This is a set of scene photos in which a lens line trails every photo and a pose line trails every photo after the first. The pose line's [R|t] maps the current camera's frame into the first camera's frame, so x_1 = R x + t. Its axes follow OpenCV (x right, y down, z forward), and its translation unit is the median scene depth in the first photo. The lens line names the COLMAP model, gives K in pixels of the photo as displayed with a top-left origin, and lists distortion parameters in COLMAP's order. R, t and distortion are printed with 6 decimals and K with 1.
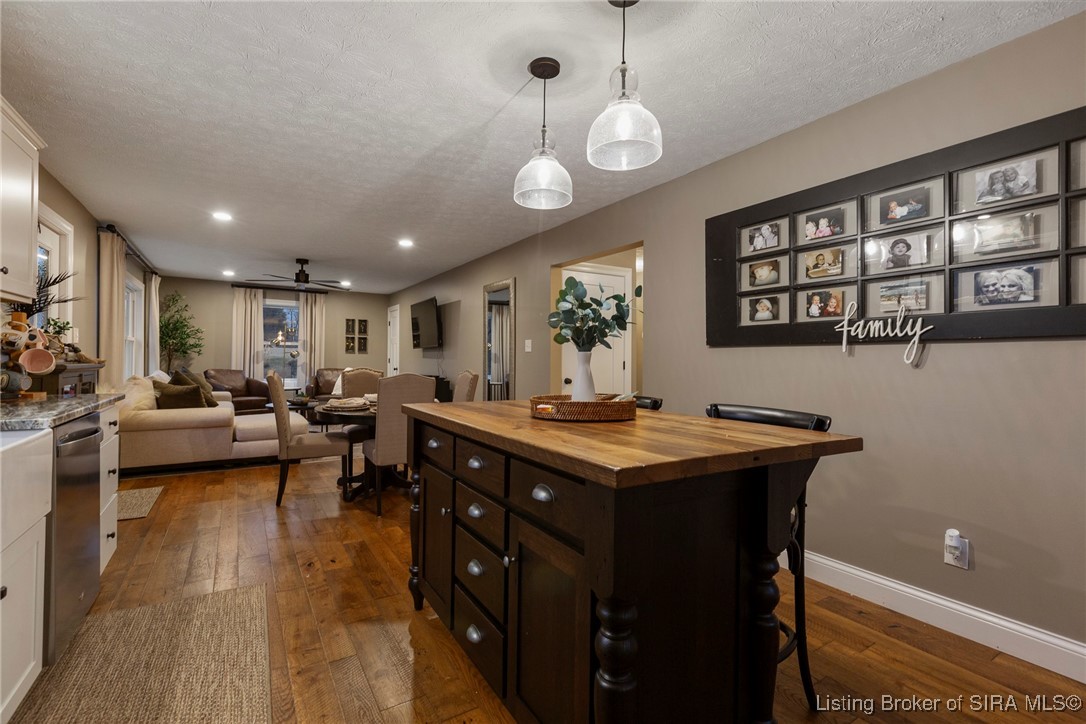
lens RADIAL K [[485.1, 0, 547.9], [0, 485.1, 357.8], [0, 0, 1]] dist [0.000557, 0.000969]
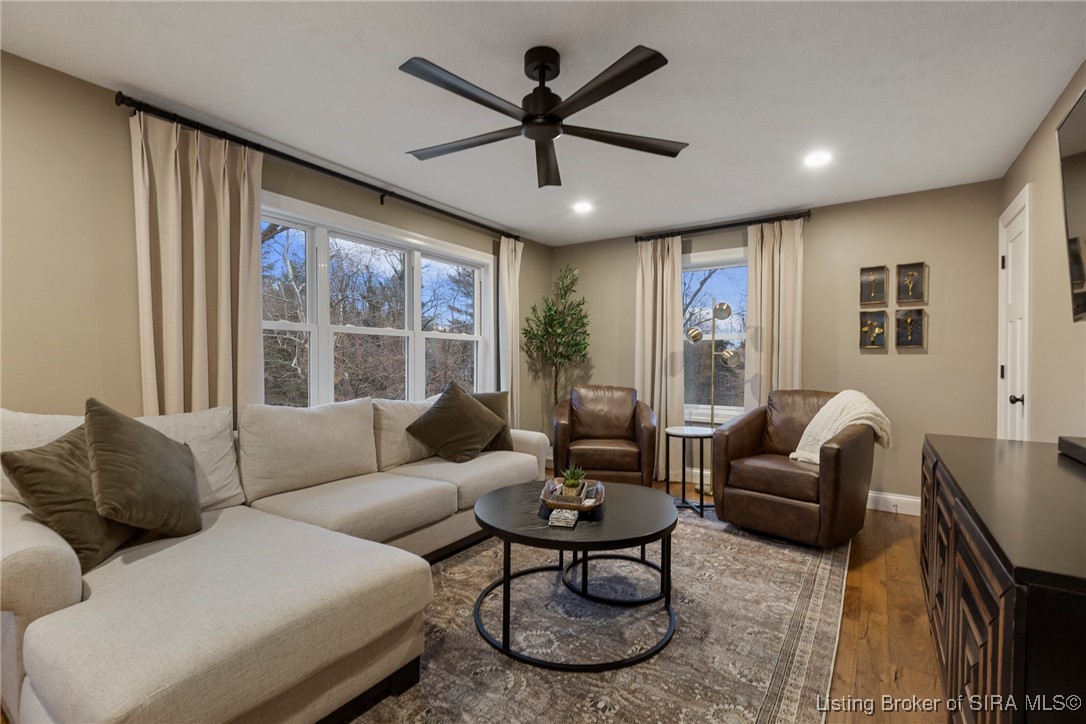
lens RADIAL K [[485.1, 0, 542.2], [0, 485.1, 368.6], [0, 0, 1]] dist [0.000557, 0.000969]
pose [[0.387150, 0.003514, -0.922010, -0.171416], [0.004651, 0.999973, 0.005765, 0.000155], [0.922005, -0.006520, 0.387123, 0.707886]]
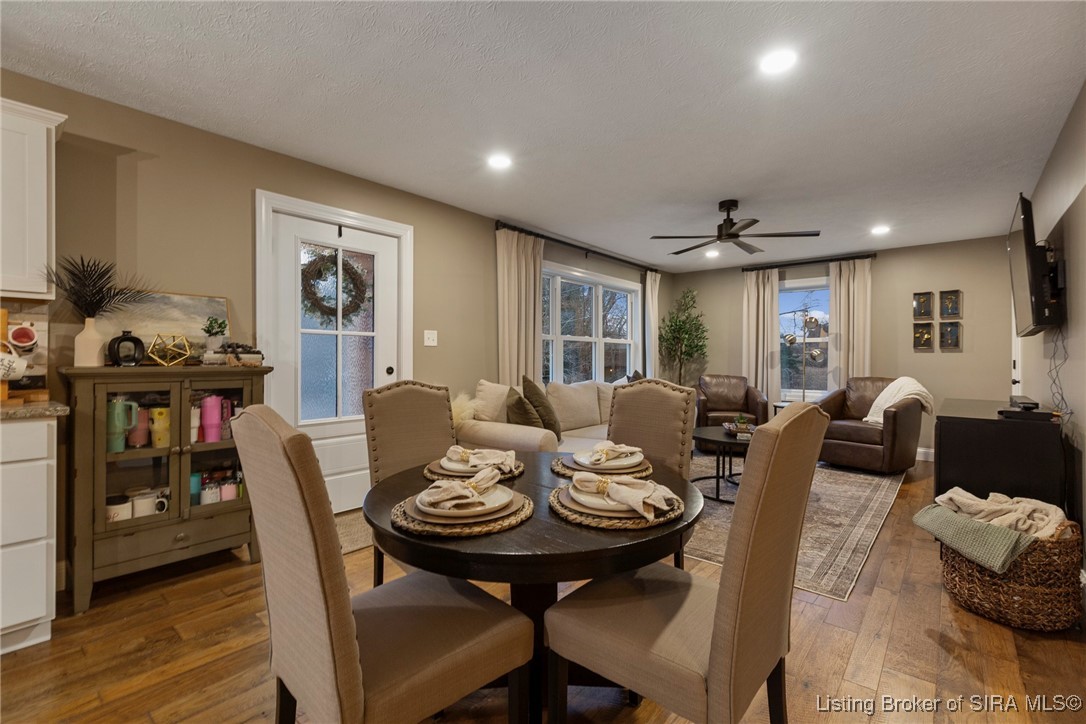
lens RADIAL K [[485.1, 0, 544.2], [0, 485.1, 359.8], [0, 0, 1]] dist [0.000557, 0.000969]
pose [[0.293349, -0.007982, -0.955972, 0.014455], [0.004742, 0.999965, -0.006895, 0.002480], [0.955994, -0.002511, 0.293377, 0.477273]]
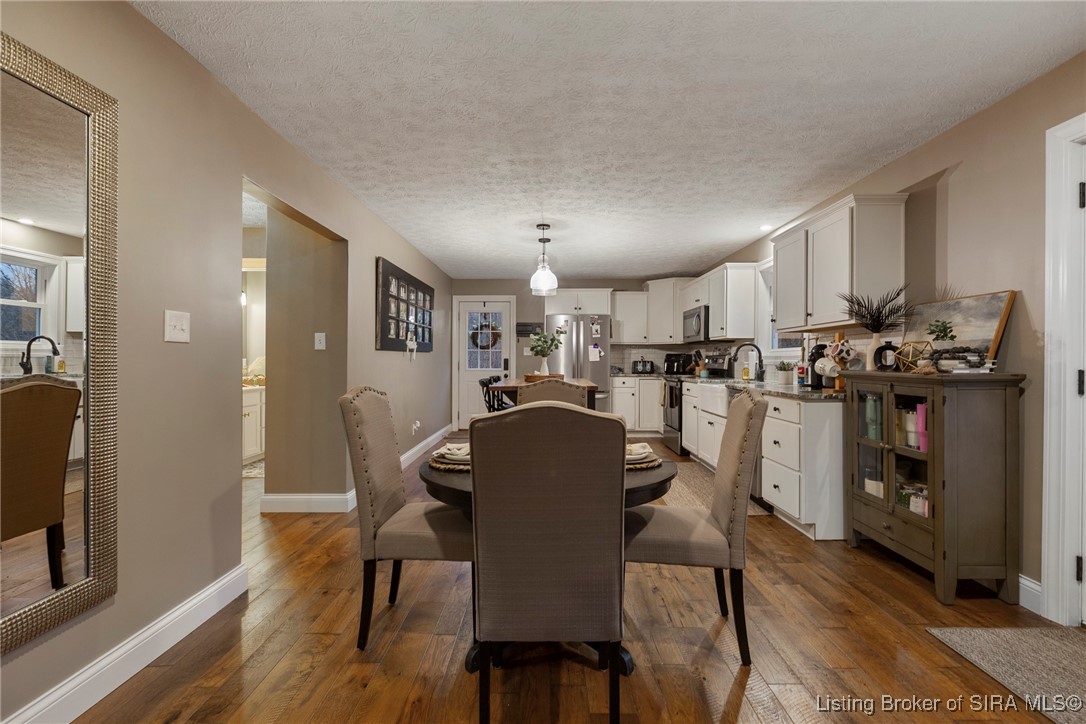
lens RADIAL K [[485.1, 0, 545.9], [0, 485.1, 358.9], [0, 0, 1]] dist [0.000557, 0.000969]
pose [[-0.839908, -0.013827, 0.542553, -0.322955], [-0.015313, 0.999881, 0.001776, -0.001965], [-0.542513, -0.006817, -0.840020, 0.754682]]
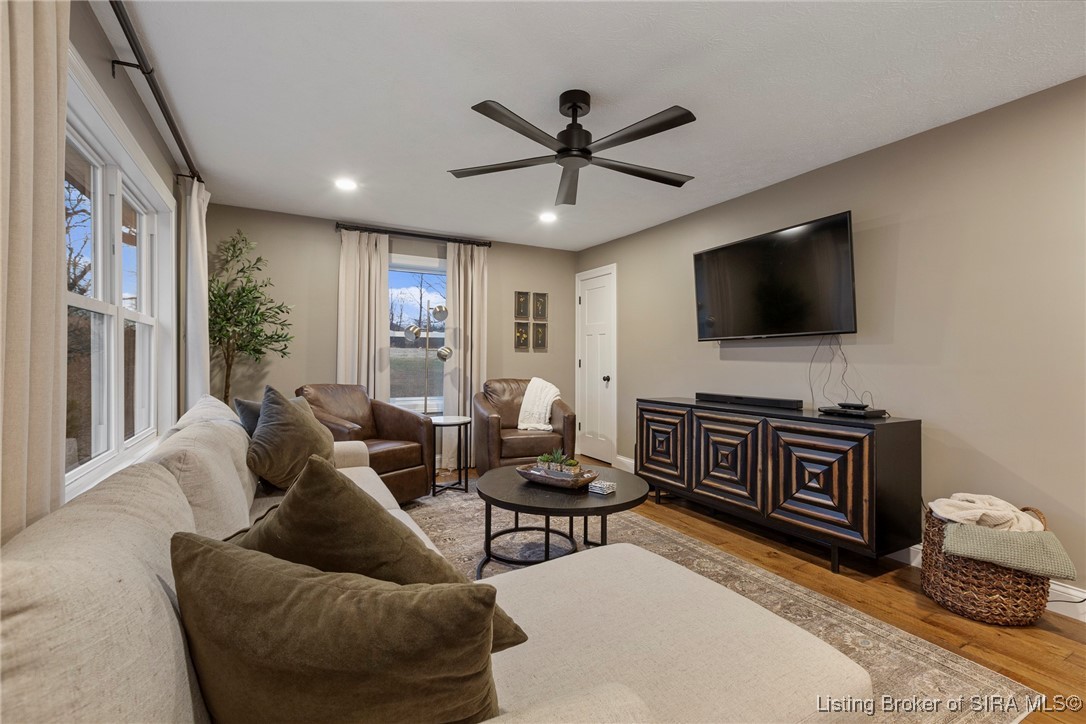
lens RADIAL K [[485.1, 0, 543.8], [0, 485.1, 356.0], [0, 0, 1]] dist [0.000557, 0.000969]
pose [[0.997584, -0.006521, -0.069163, -0.407636], [0.006568, 0.999978, 0.000451, -0.004428], [0.069158, -0.000904, 0.997605, 0.507973]]
